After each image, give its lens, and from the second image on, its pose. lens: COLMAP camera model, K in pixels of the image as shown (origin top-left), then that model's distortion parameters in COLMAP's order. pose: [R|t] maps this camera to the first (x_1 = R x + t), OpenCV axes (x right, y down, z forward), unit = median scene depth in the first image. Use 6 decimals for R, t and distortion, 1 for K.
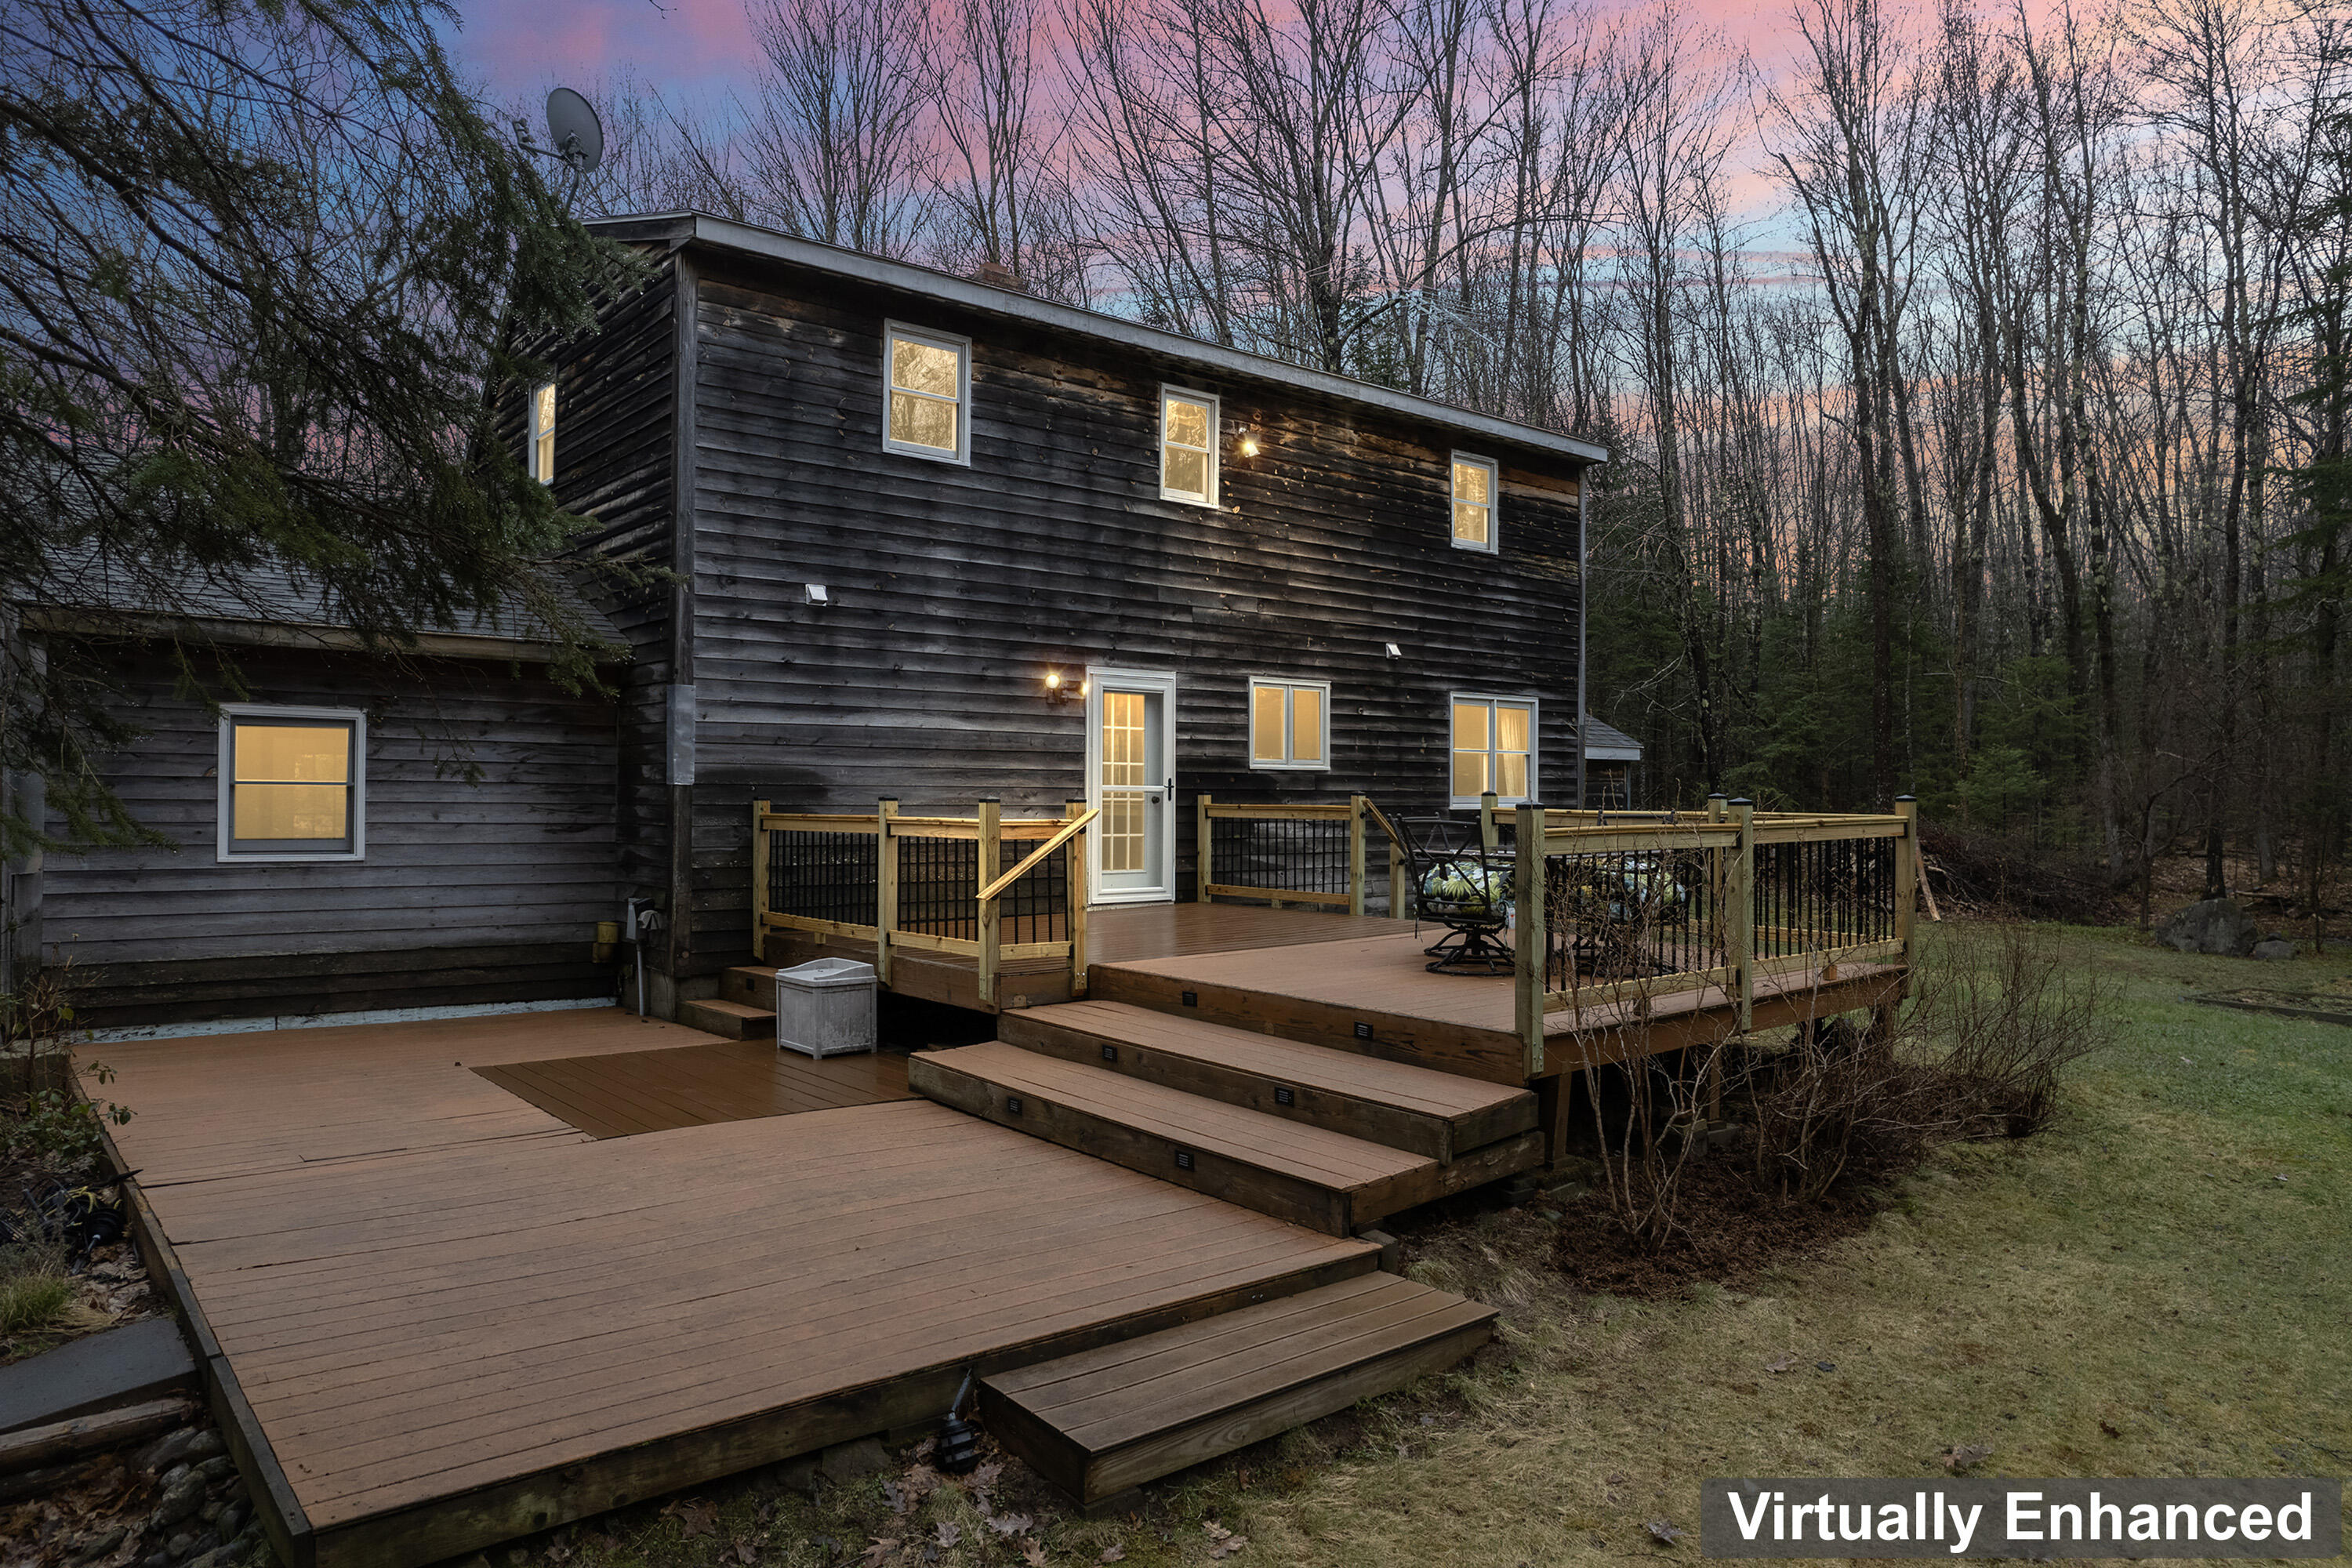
lens RADIAL K [[1497.8, 0, 1180.3], [0, 1497.8, 772.8], [0, 0, 1]] dist [-0.040071, -0.000883]
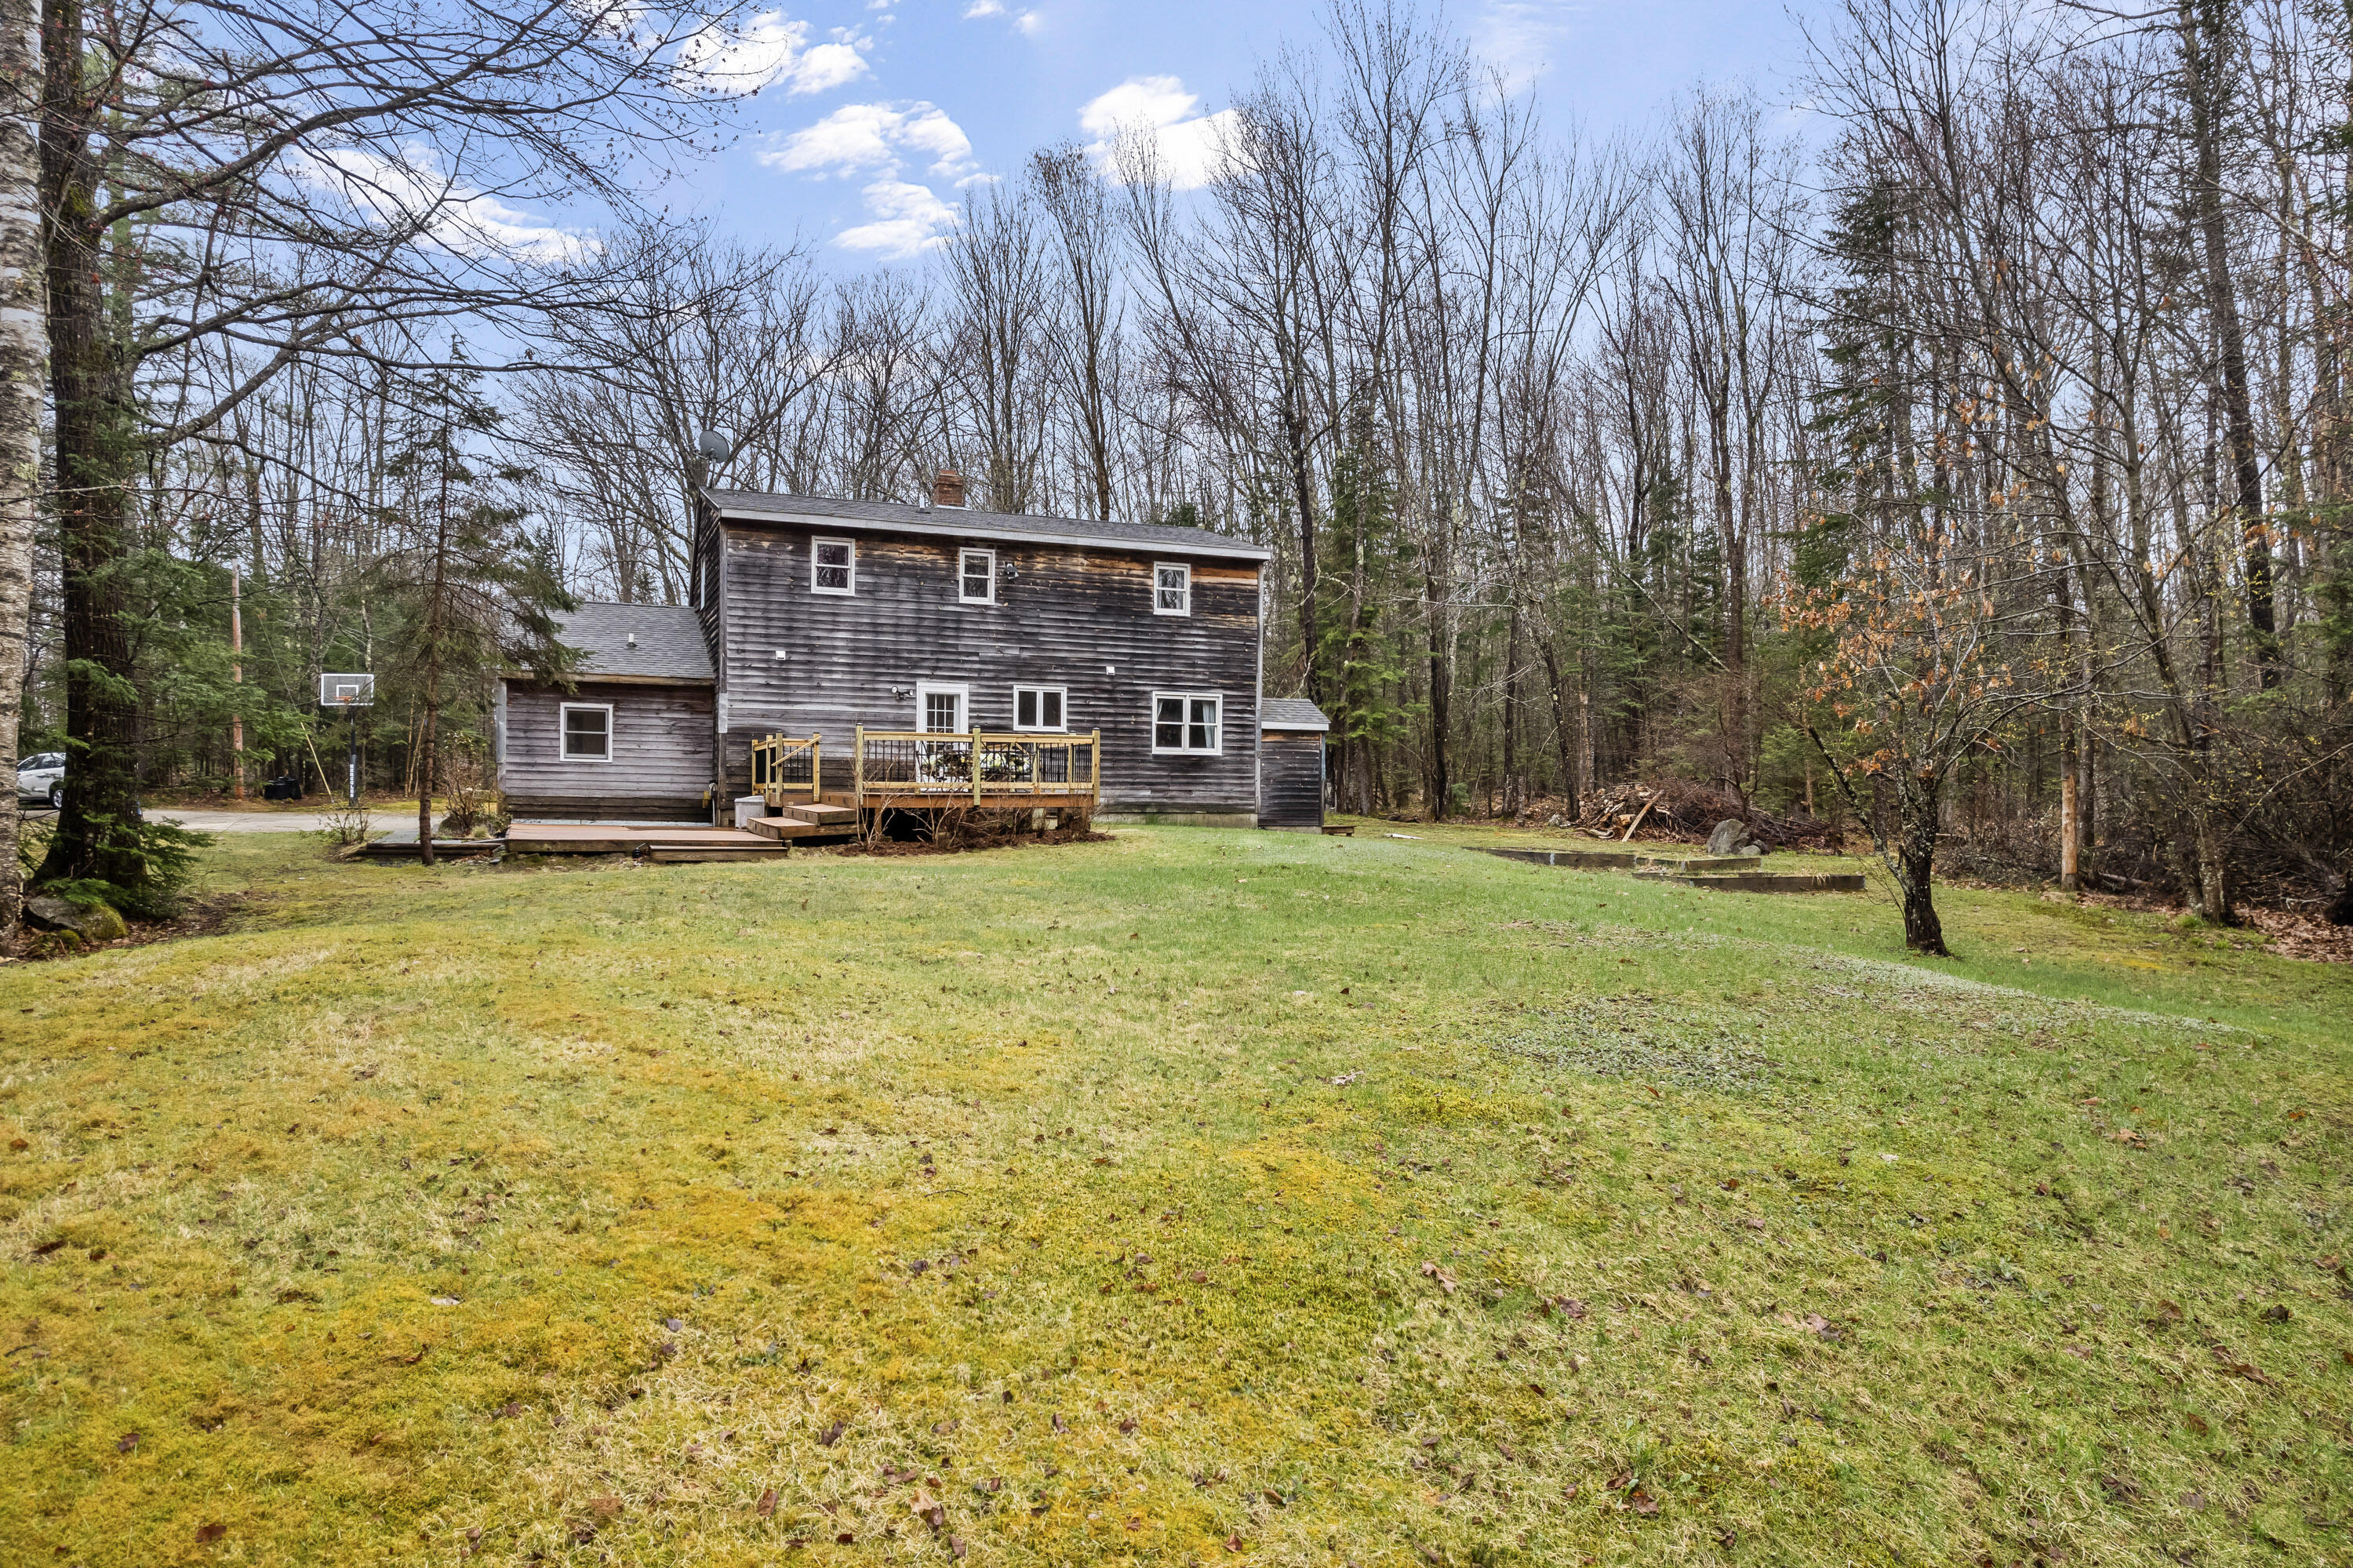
lens RADIAL K [[1498.5, 0, 1173.9], [0, 1498.5, 792.9], [0, 0, 1]] dist [-0.040071, -0.000883]
pose [[0.957800, 0.004124, -0.287405, 0.996748], [-0.002074, 0.999970, 0.007435, 0.079396], [0.287427, -0.006525, 0.957780, -1.064525]]
